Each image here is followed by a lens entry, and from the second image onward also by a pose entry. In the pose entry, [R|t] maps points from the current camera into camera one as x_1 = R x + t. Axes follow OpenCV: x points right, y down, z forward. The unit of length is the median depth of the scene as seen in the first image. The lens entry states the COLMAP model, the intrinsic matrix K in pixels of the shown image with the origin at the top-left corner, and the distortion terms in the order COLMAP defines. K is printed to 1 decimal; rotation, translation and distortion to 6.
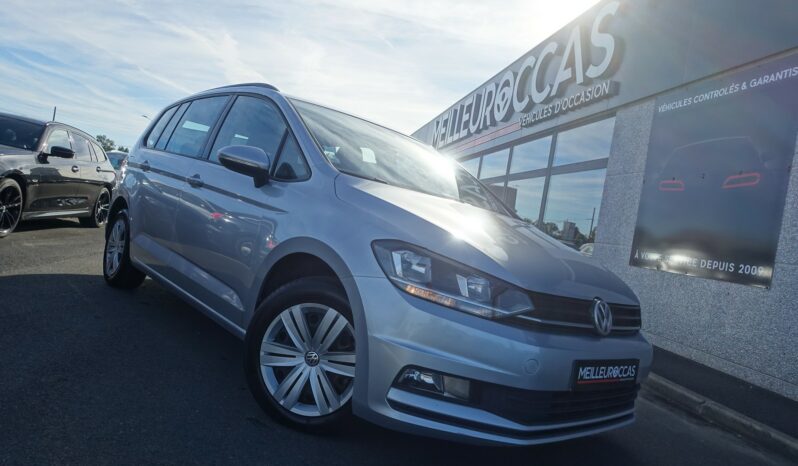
lens RADIAL K [[550.8, 0, 394.1], [0, 550.8, 232.1], [0, 0, 1]] dist [0.000228, -0.001153]
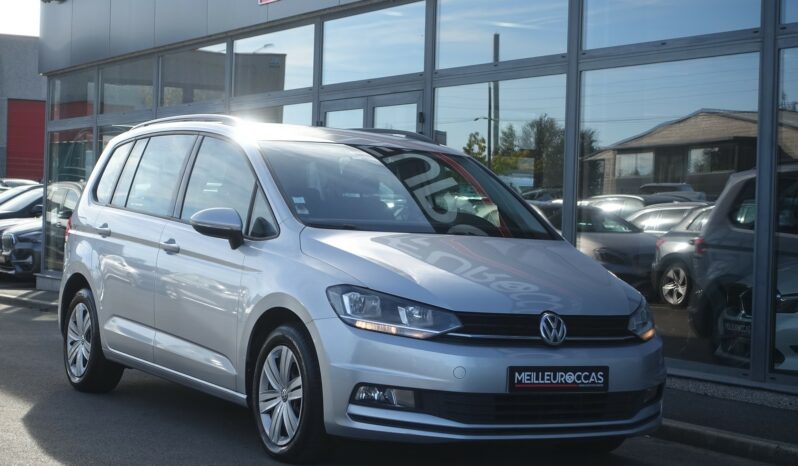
lens RADIAL K [[1822.9, 0, 400.2], [0, 1822.9, 232.4], [0, 0, 1]] dist [-0.067500, 0.000000]
pose [[0.968335, -0.143386, -0.204373, 0.914150], [0.139562, 0.989661, -0.033079, 0.048787], [0.207003, 0.003509, 0.978334, -2.733041]]
